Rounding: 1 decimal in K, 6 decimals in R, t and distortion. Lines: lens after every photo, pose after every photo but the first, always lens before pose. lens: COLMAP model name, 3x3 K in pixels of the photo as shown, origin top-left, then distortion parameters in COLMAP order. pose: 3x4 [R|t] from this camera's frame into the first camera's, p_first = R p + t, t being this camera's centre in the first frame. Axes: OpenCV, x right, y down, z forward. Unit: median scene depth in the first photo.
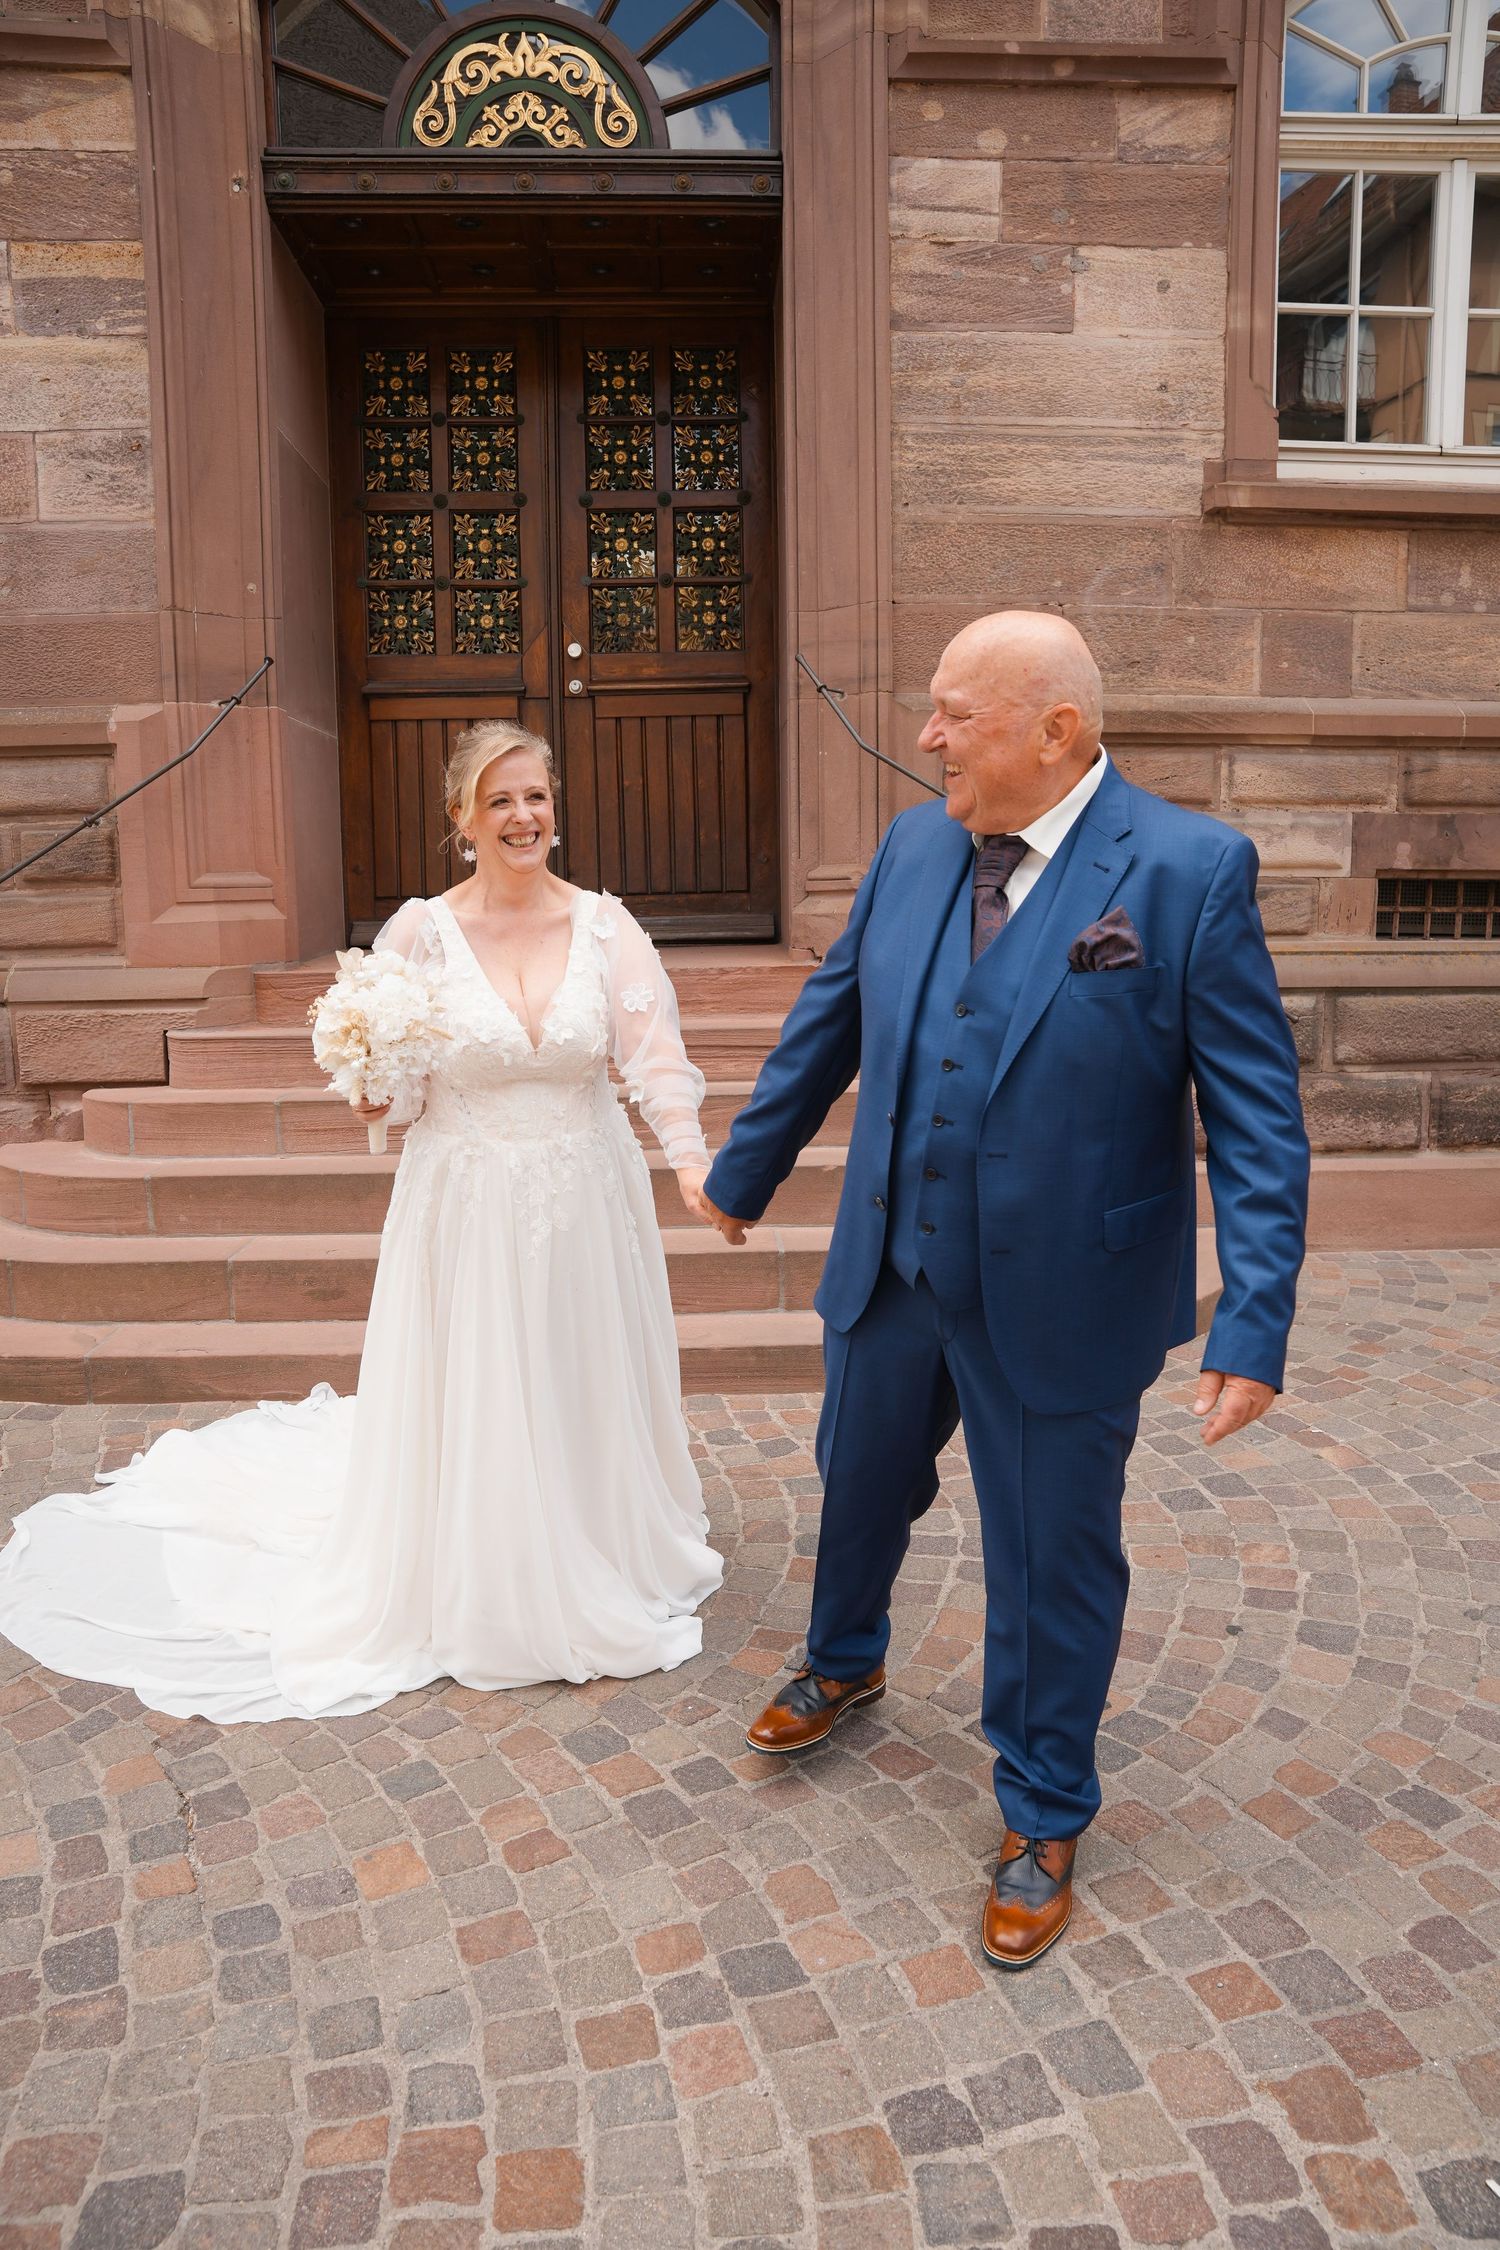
lens RADIAL K [[1597.2, 0, 750.0], [0, 1597.2, 1125.0], [0, 0, 1]] dist [-0.137939, 0.112290]
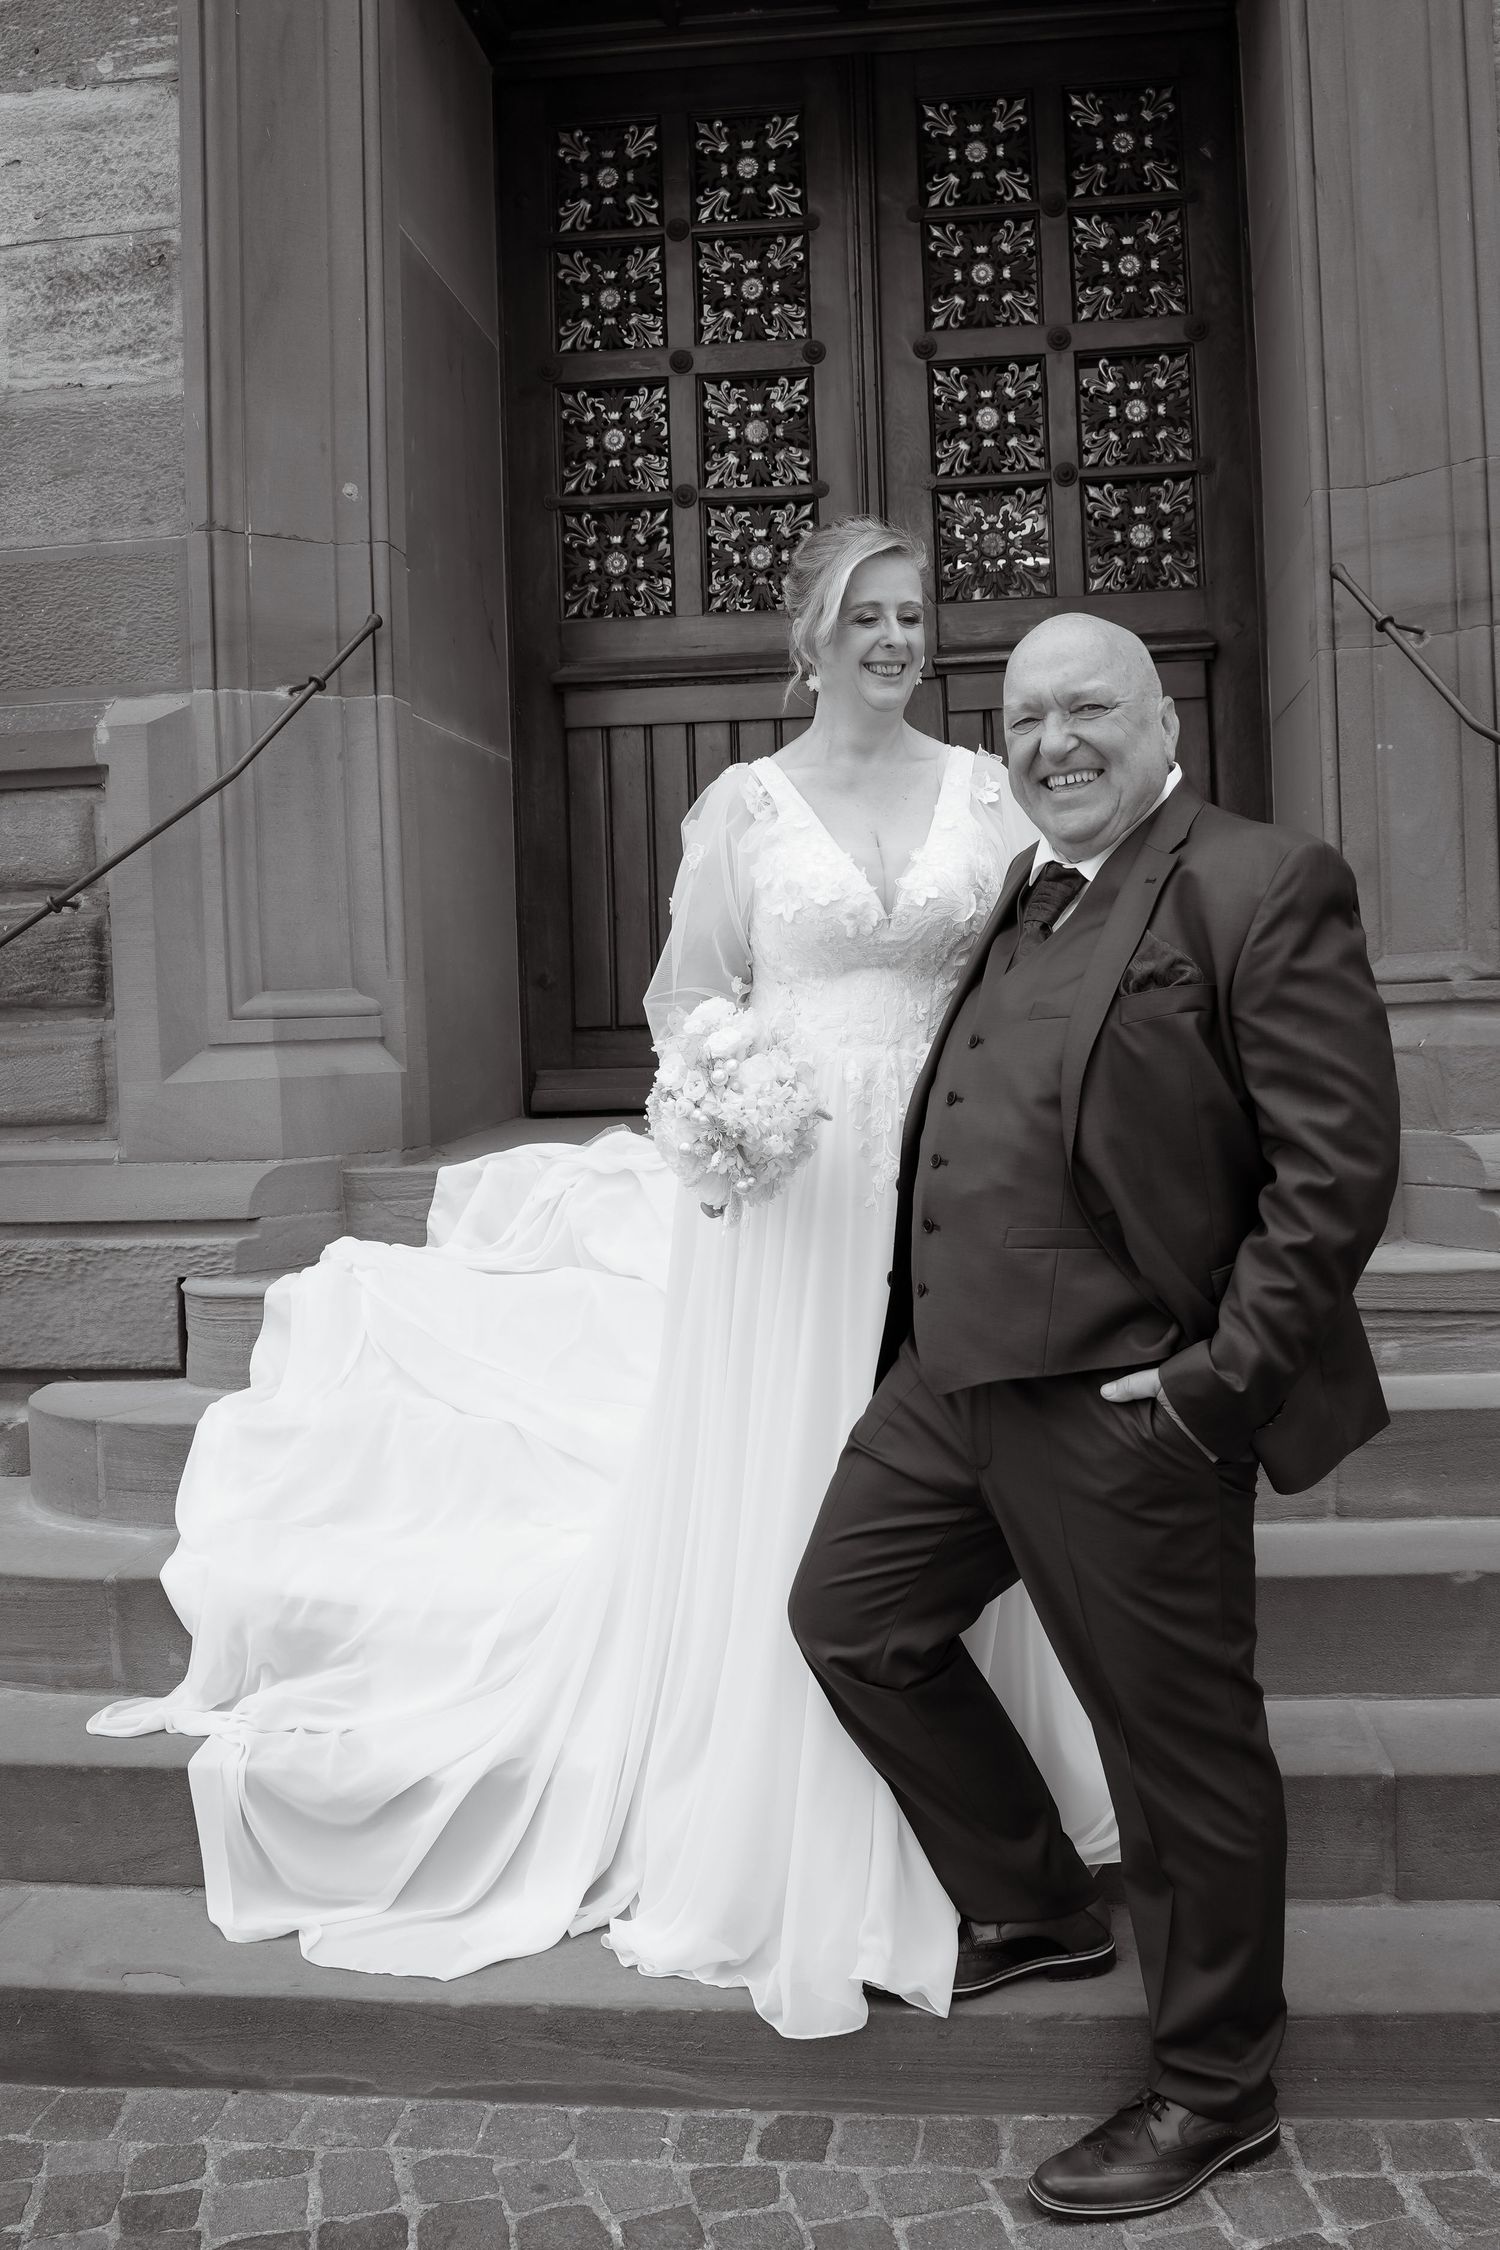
lens RADIAL K [[2177.4, 0, 788.9], [0, 2177.4, 1072.1], [0, 0, 1]] dist [-0.134106, 0.099831]
pose [[0.988202, -0.018027, -0.152095, -0.038120], [0.000678, 0.993554, -0.113355, -0.037494], [0.153158, 0.111915, 0.981844, 0.232847]]
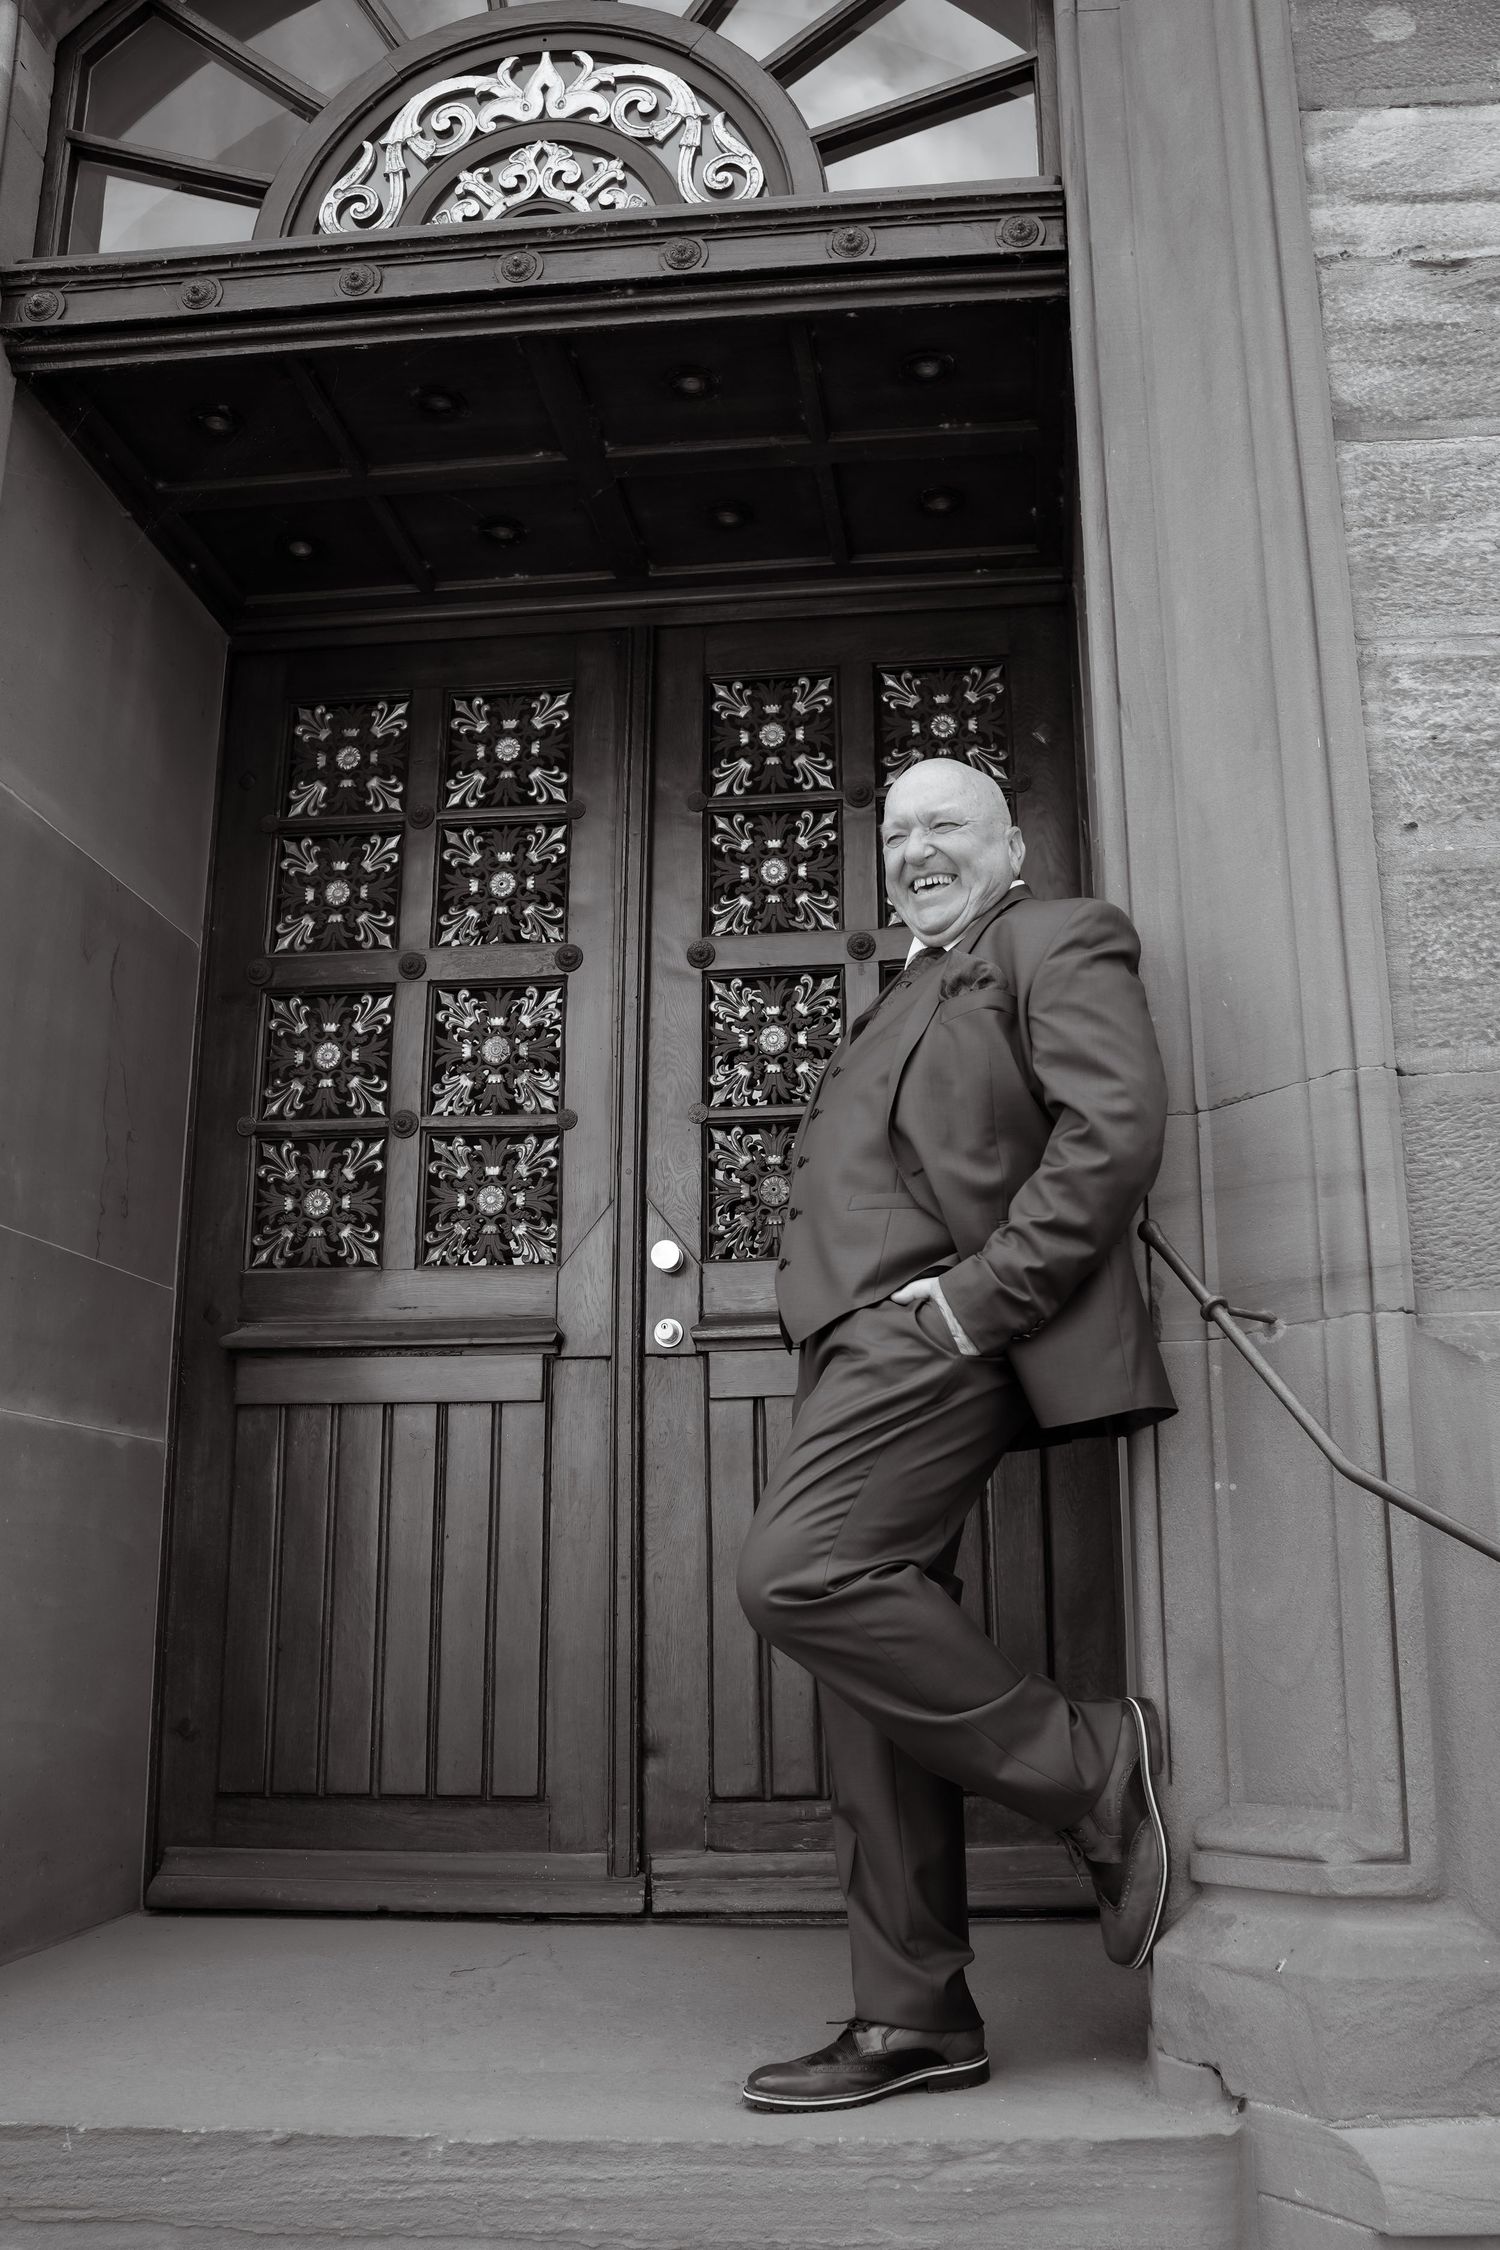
lens RADIAL K [[1903.9, 0, 887.2], [0, 1903.9, 1156.1], [0, 0, 1]] dist [-0.138910, 0.105571]
pose [[0.992701, -0.033427, -0.115874, 0.019132], [-0.011452, 0.930349, -0.366498, -0.125926], [0.120054, 0.365150, 0.923175, 0.488810]]
